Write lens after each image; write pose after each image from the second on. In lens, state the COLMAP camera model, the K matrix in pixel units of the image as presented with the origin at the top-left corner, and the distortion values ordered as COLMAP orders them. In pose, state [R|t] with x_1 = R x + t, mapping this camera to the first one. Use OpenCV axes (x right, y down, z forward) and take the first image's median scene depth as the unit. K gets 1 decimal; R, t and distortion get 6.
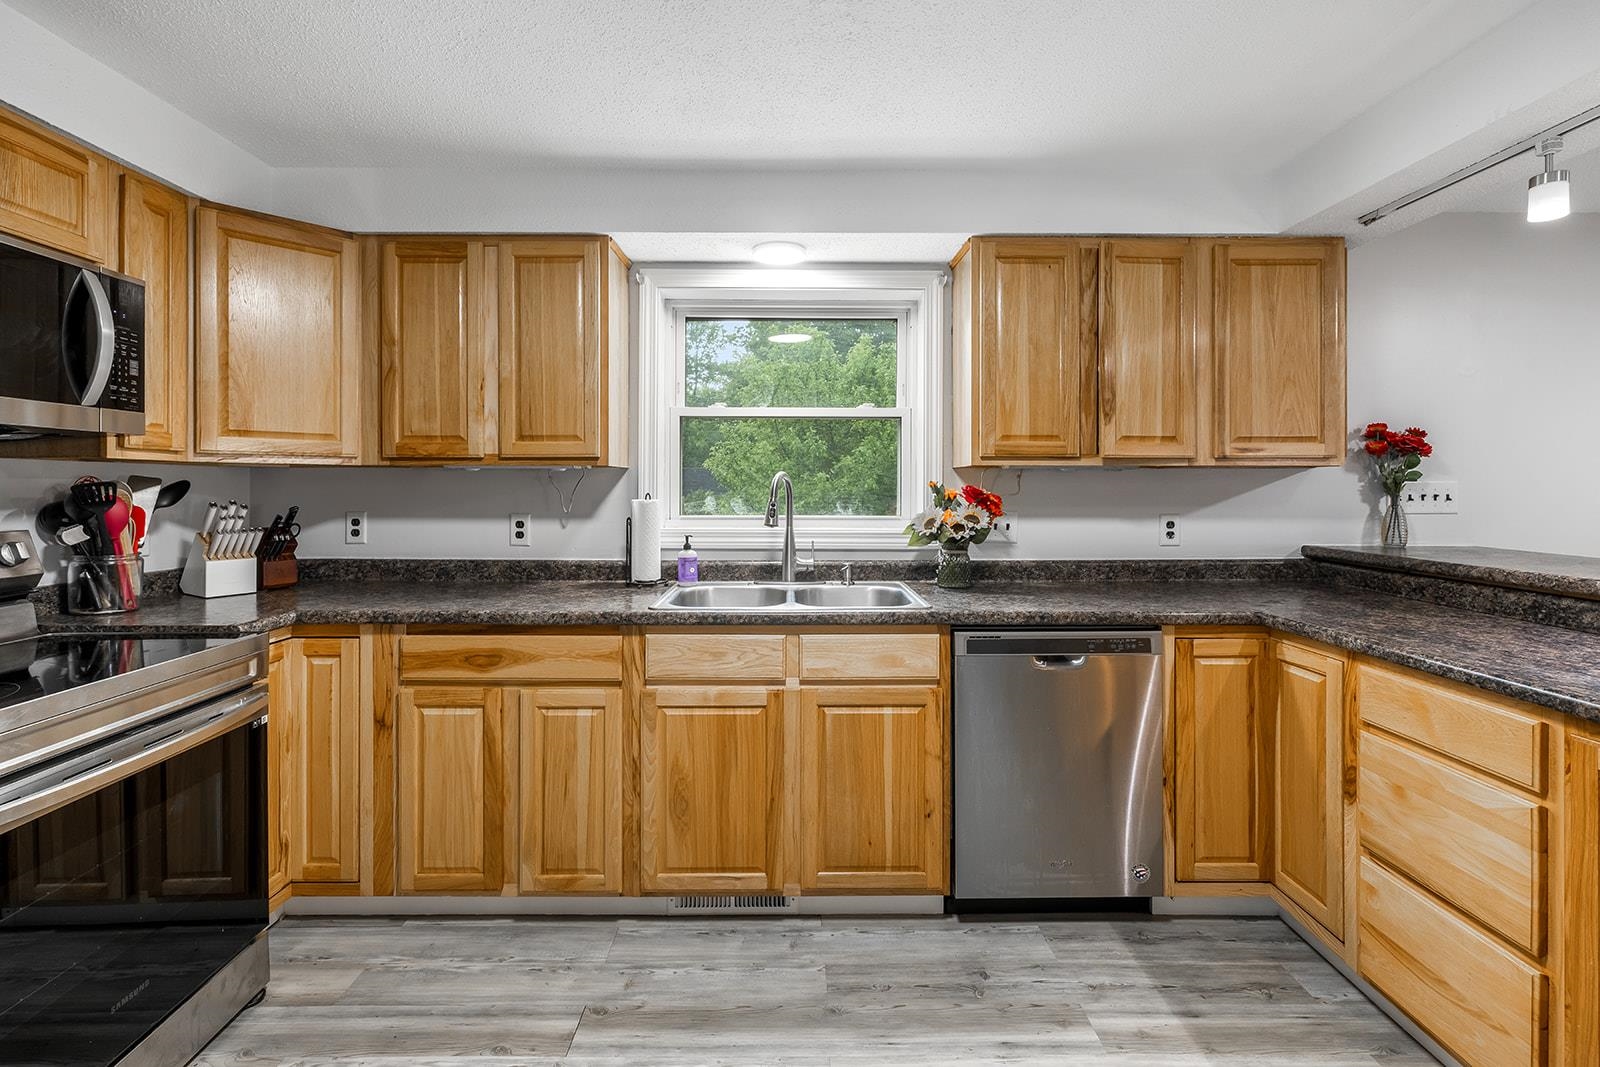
lens RADIAL K [[693.6, 0, 798.9], [0, 693.6, 494.8], [0, 0, 1]] dist [-0.000692, 0.000130]
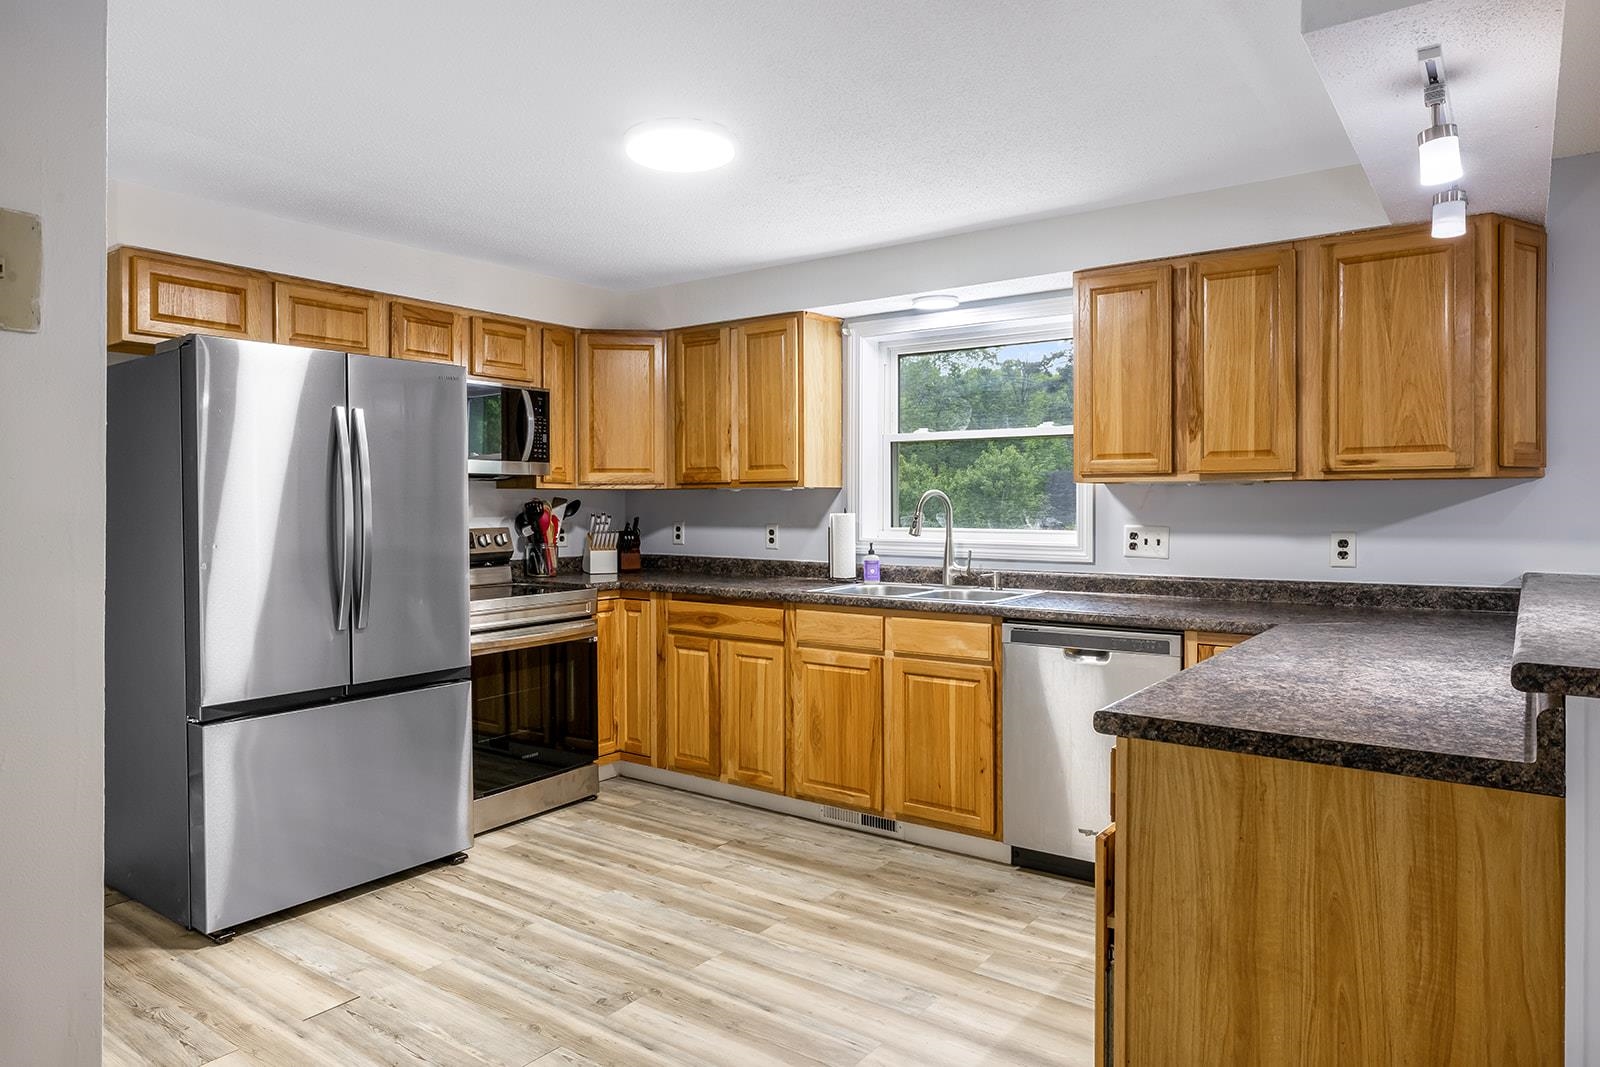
lens RADIAL K [[1005.5, 0, 800.0], [0, 1005.5, 533.5], [0, 0, 1]] dist [0.000584, -0.000017]
pose [[0.802820, 0.015424, -0.596022, 0.976252], [-0.003044, 0.999758, 0.021771, 0.005055], [0.596214, -0.015664, 0.802673, -0.607576]]
